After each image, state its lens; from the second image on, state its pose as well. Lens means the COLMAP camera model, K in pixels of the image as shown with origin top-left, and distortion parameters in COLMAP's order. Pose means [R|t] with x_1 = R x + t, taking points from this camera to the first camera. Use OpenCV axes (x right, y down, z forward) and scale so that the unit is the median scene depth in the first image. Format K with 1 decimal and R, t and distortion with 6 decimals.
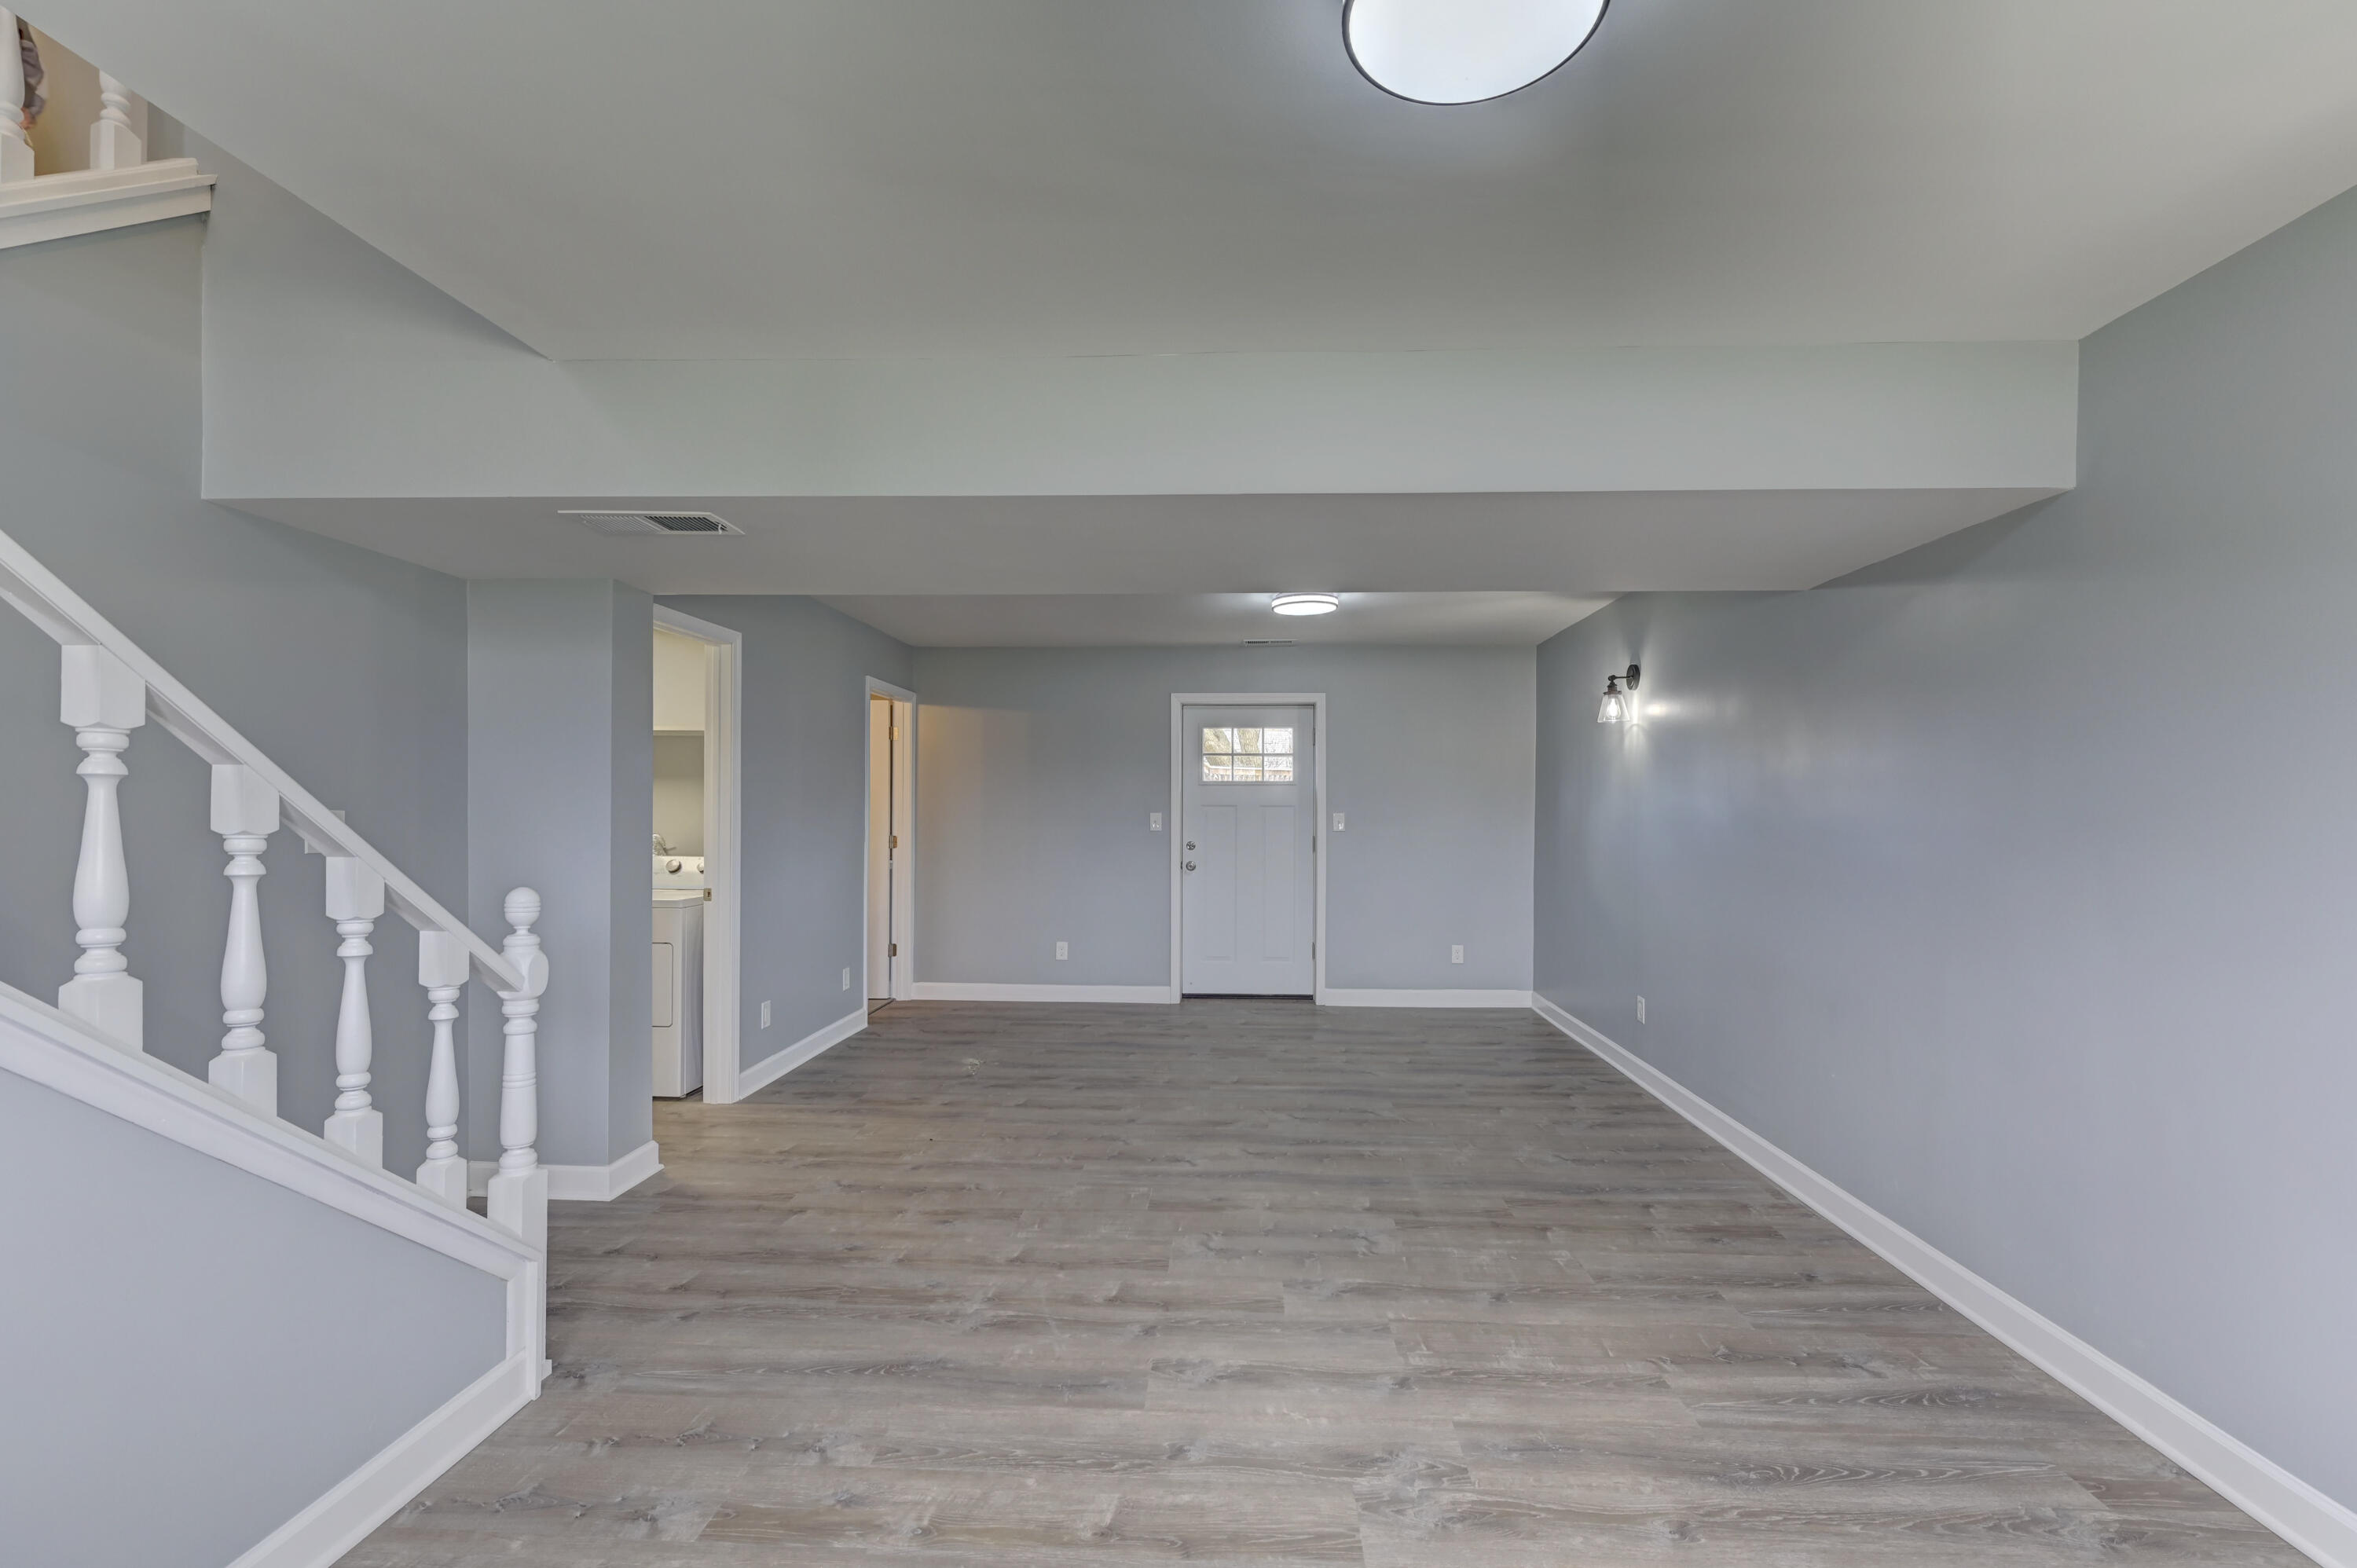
lens RADIAL K [[1051.6, 0, 1183.8], [0, 1051.6, 802.9], [0, 0, 1]] dist [0.017859, -0.000507]
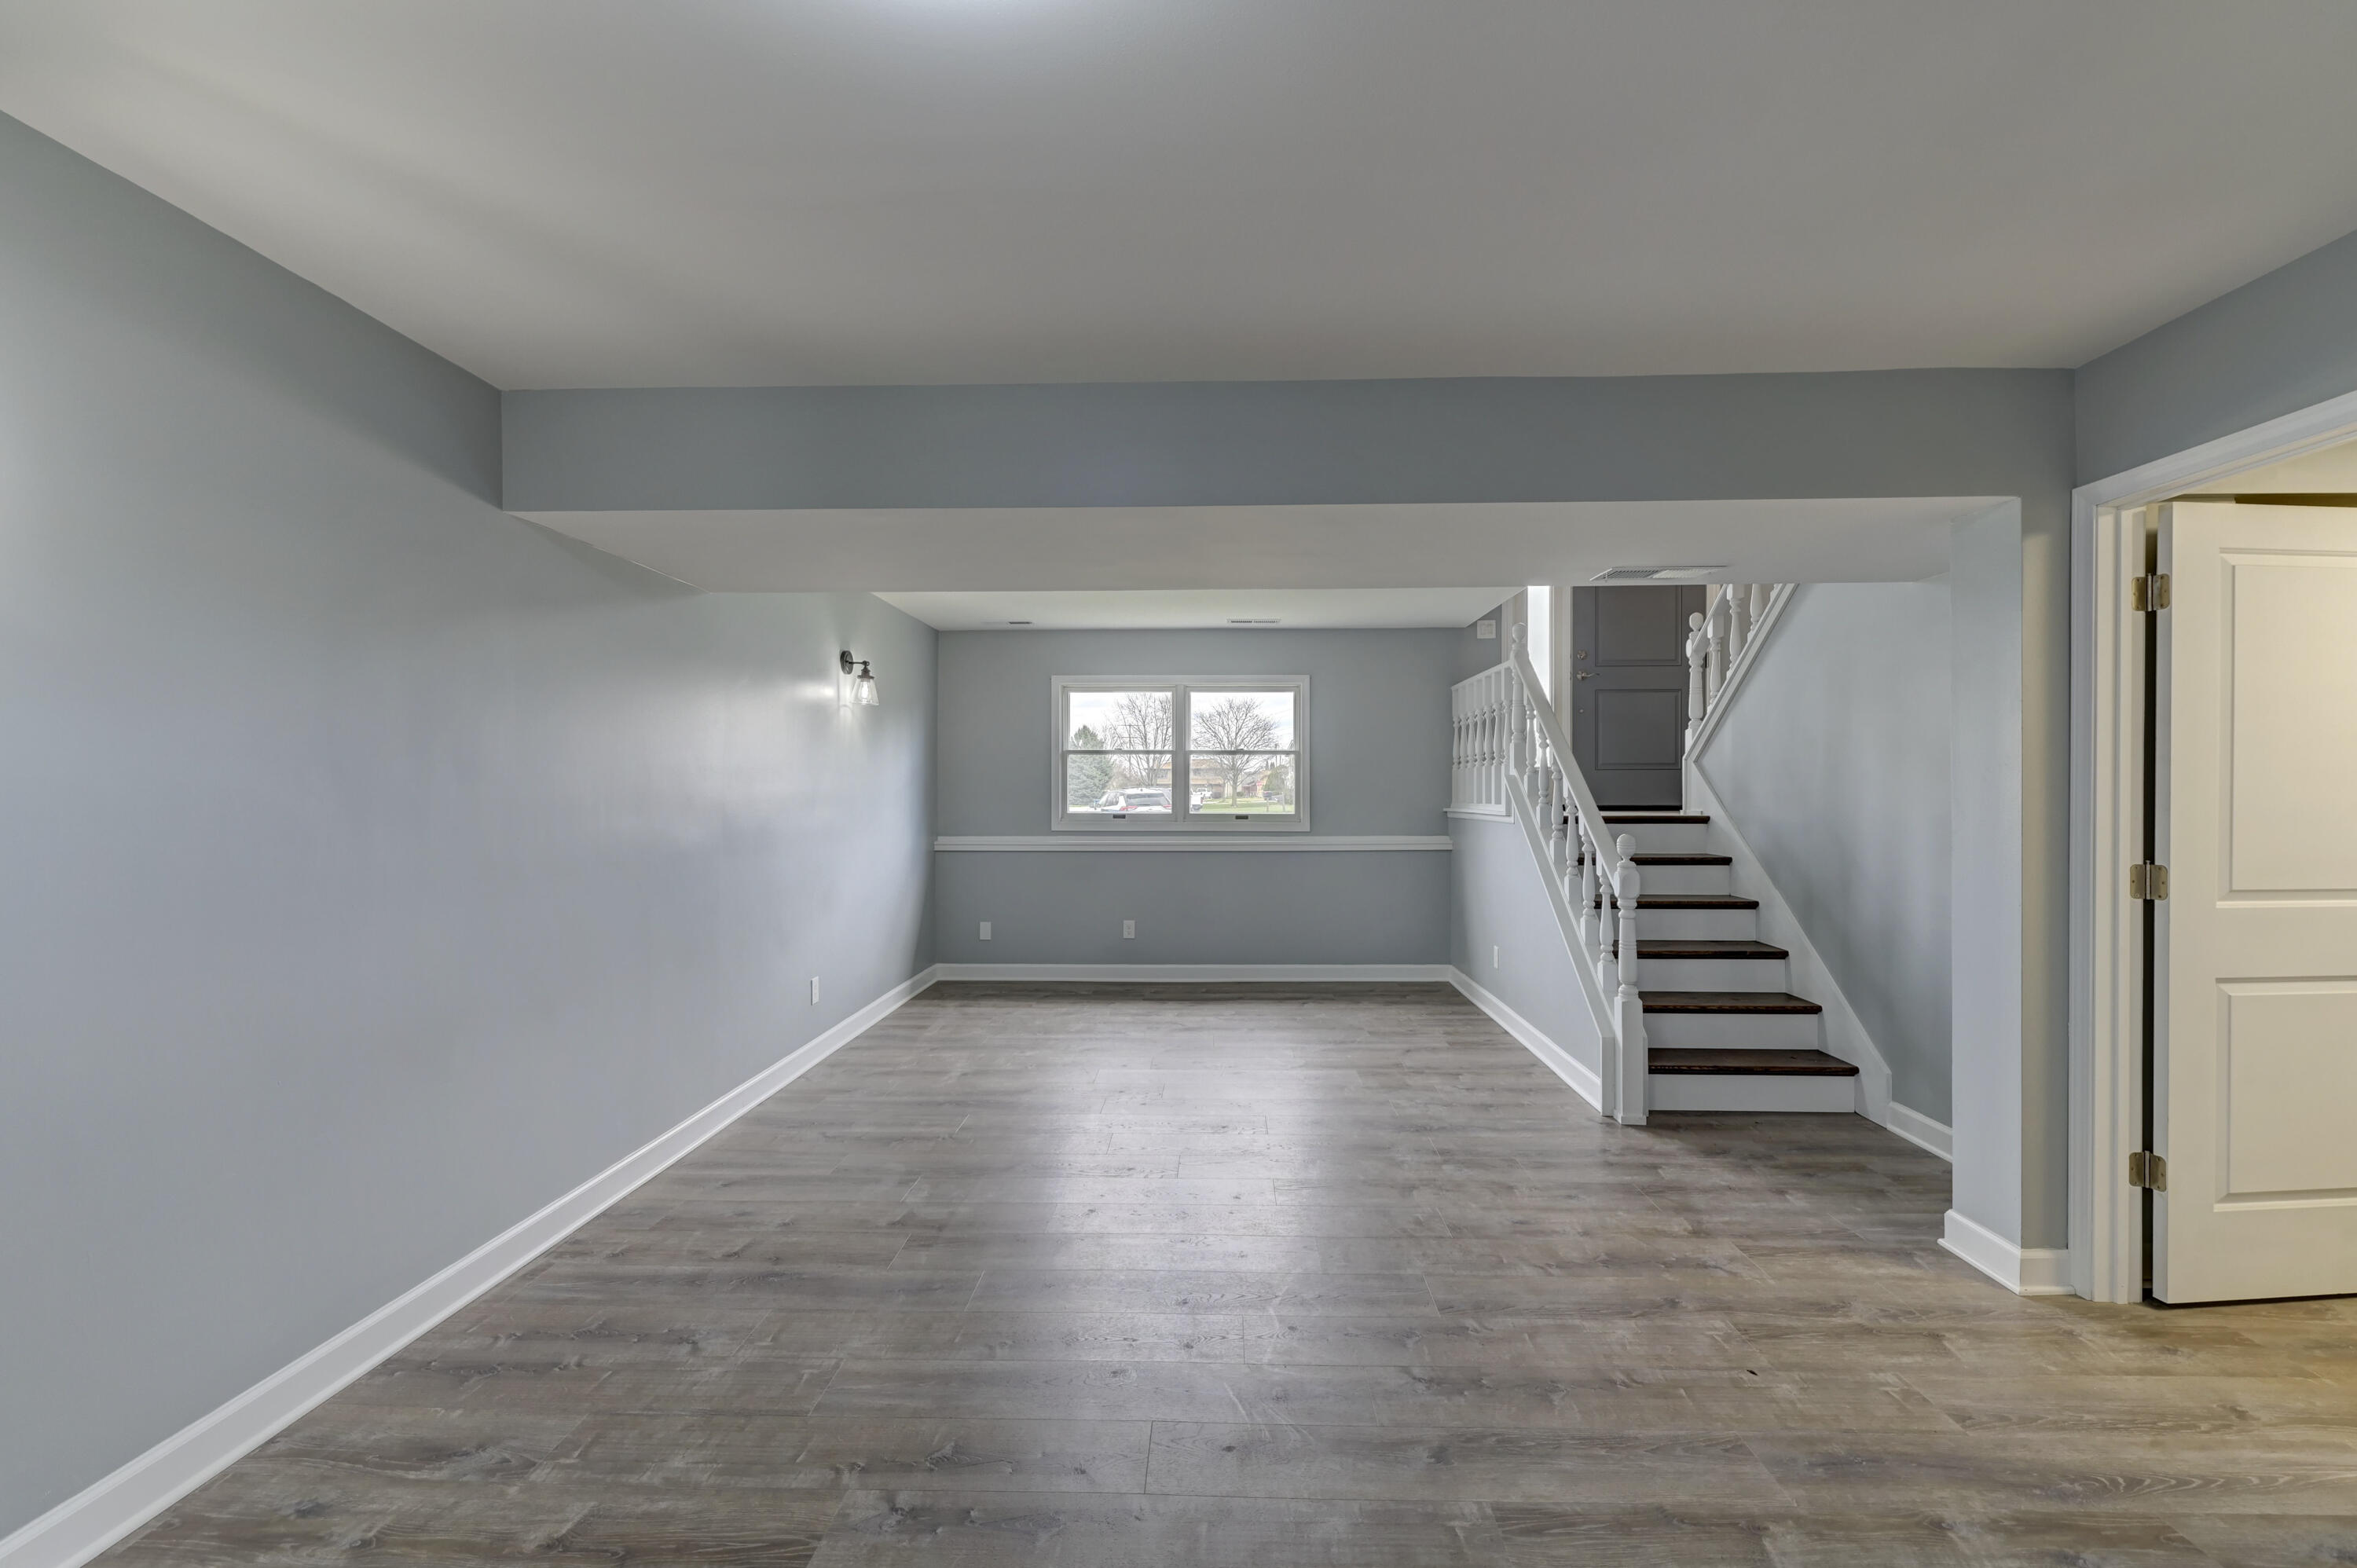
lens RADIAL K [[1005.5, 0, 1171.7], [0, 1005.5, 799.7], [0, 0, 1]] dist [0.002170, -0.000660]
pose [[-0.999956, -0.003060, -0.008832, 0.086875], [-0.003124, 0.999969, 0.007267, 0.008562], [0.008809, 0.007294, -0.999935, 1.691715]]
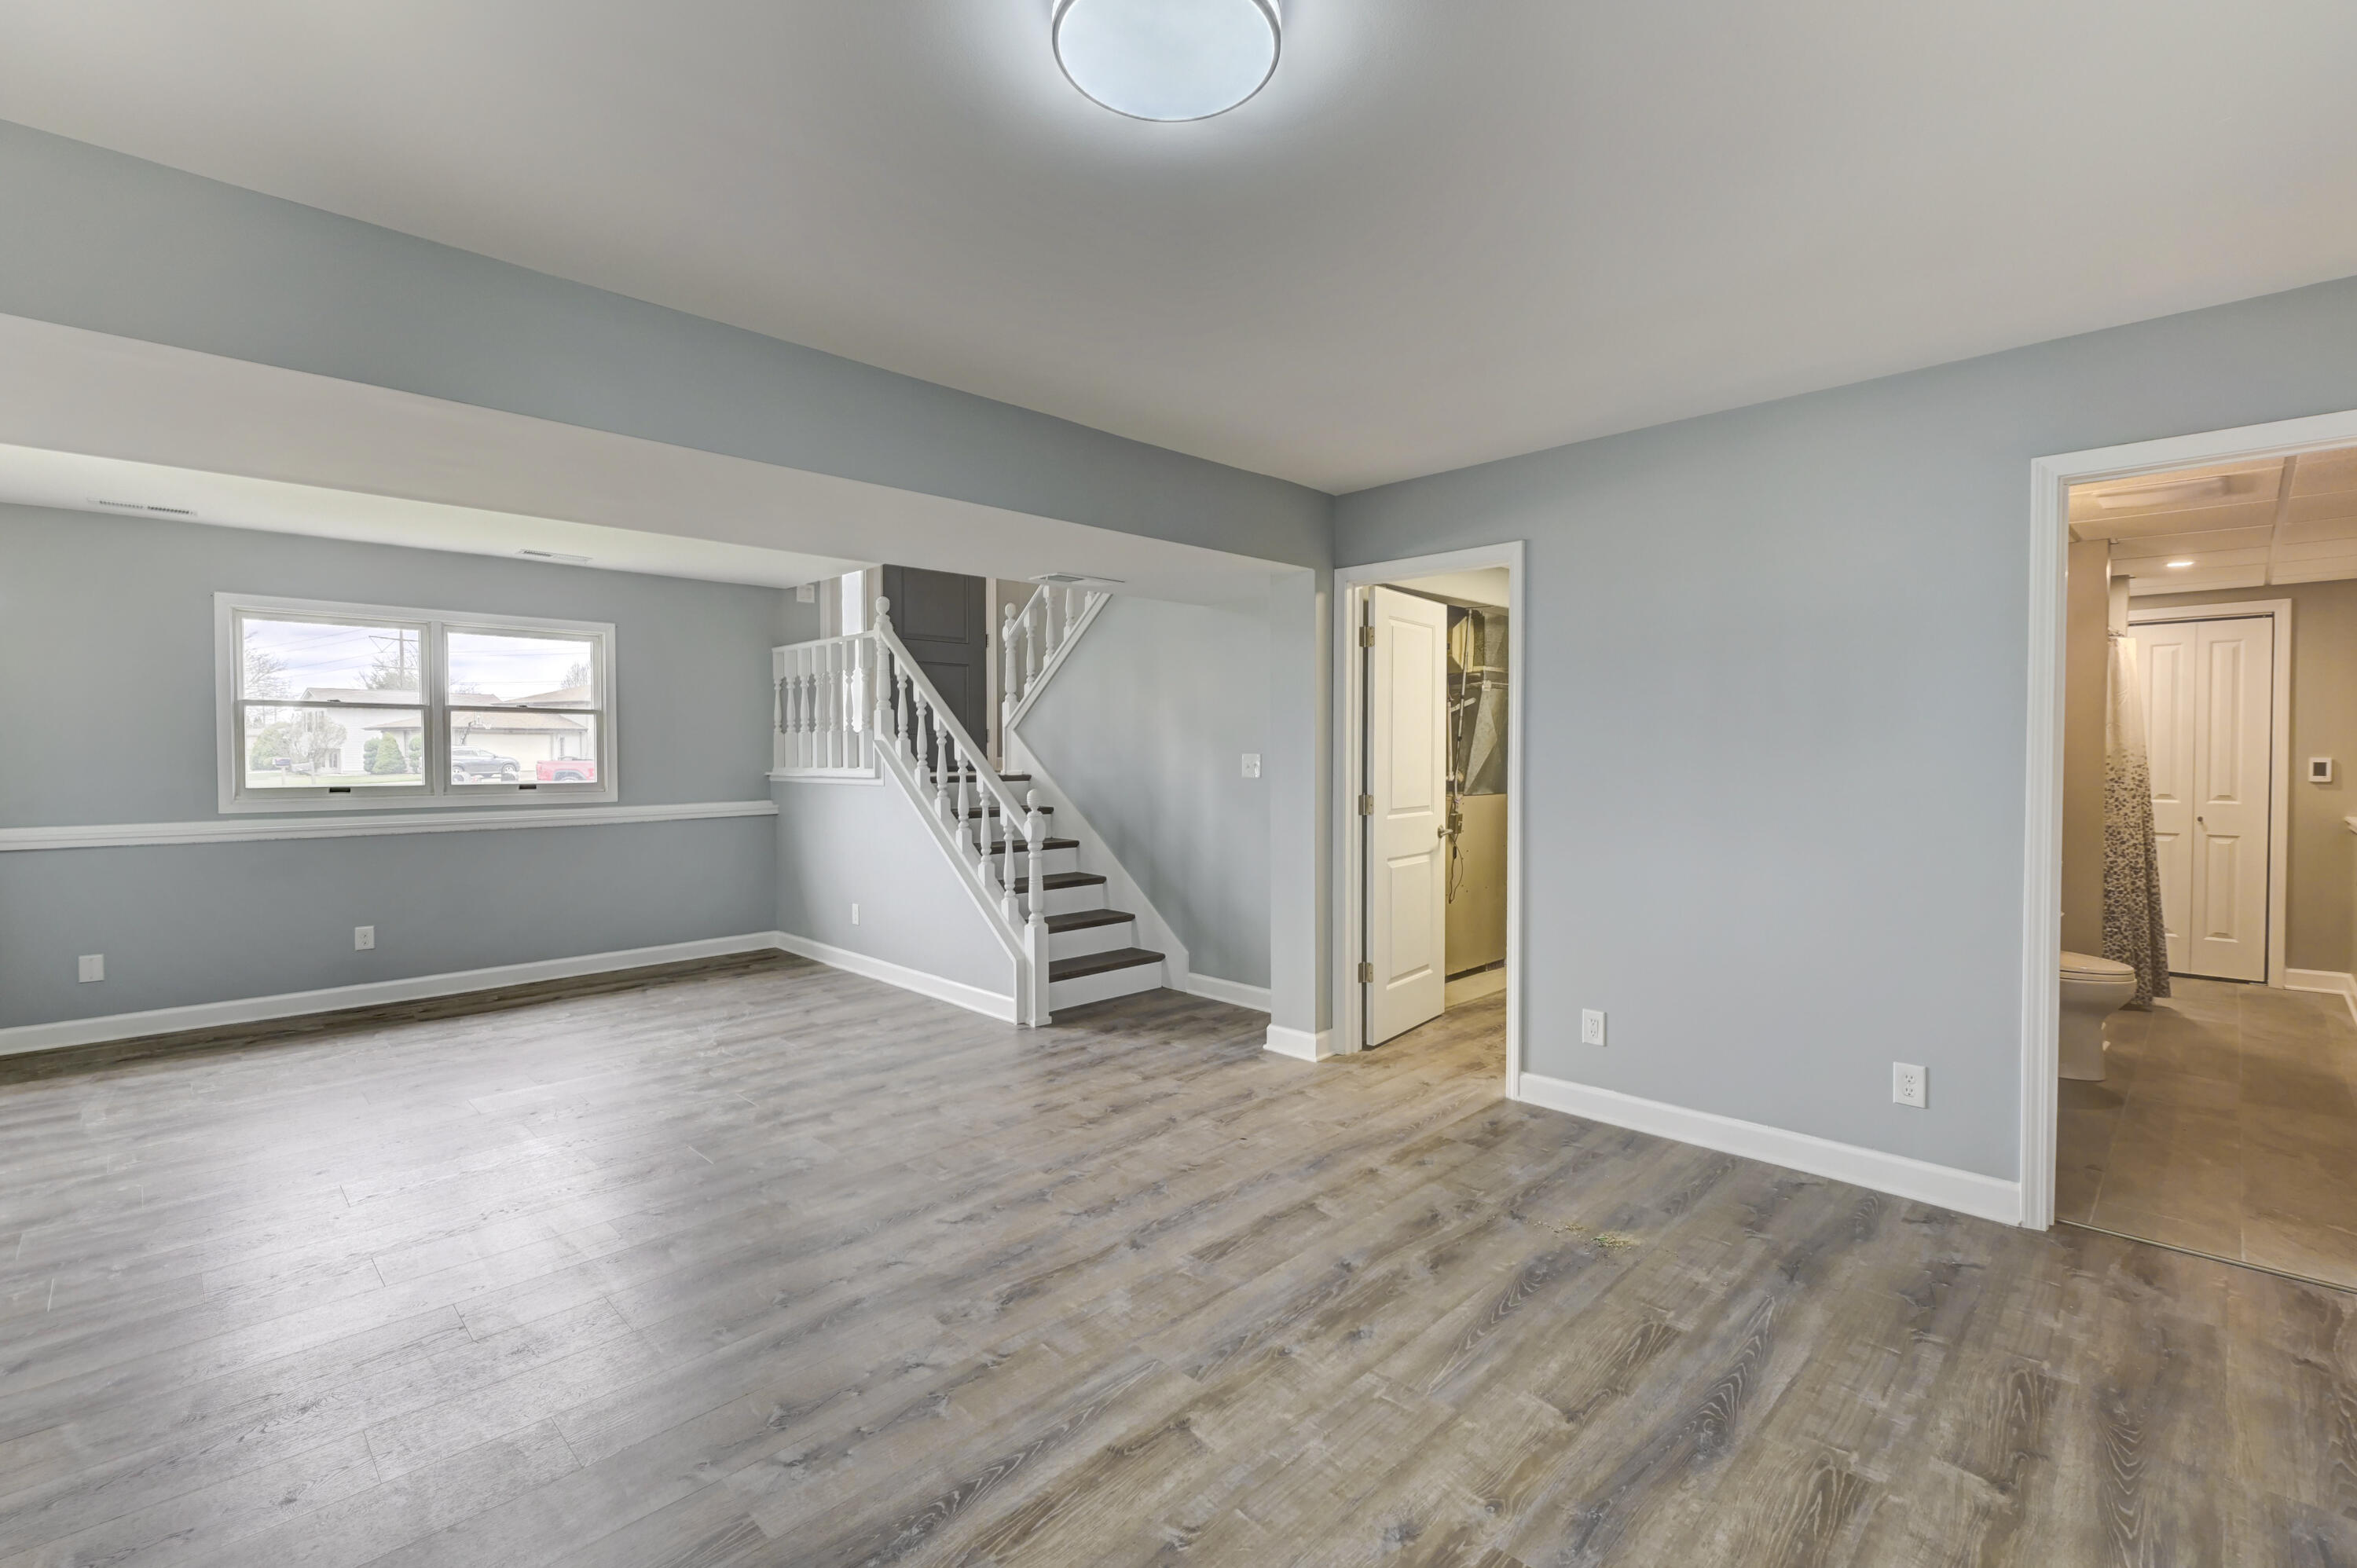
lens RADIAL K [[1051.6, 0, 1183.8], [0, 1051.6, 802.9], [0, 0, 1]] dist [0.017859, -0.000507]
pose [[-0.679163, 0.034267, -0.733188, 0.453822], [0.002809, 0.999024, 0.044089, 0.009005], [0.733983, 0.027884, -0.678596, 1.692901]]
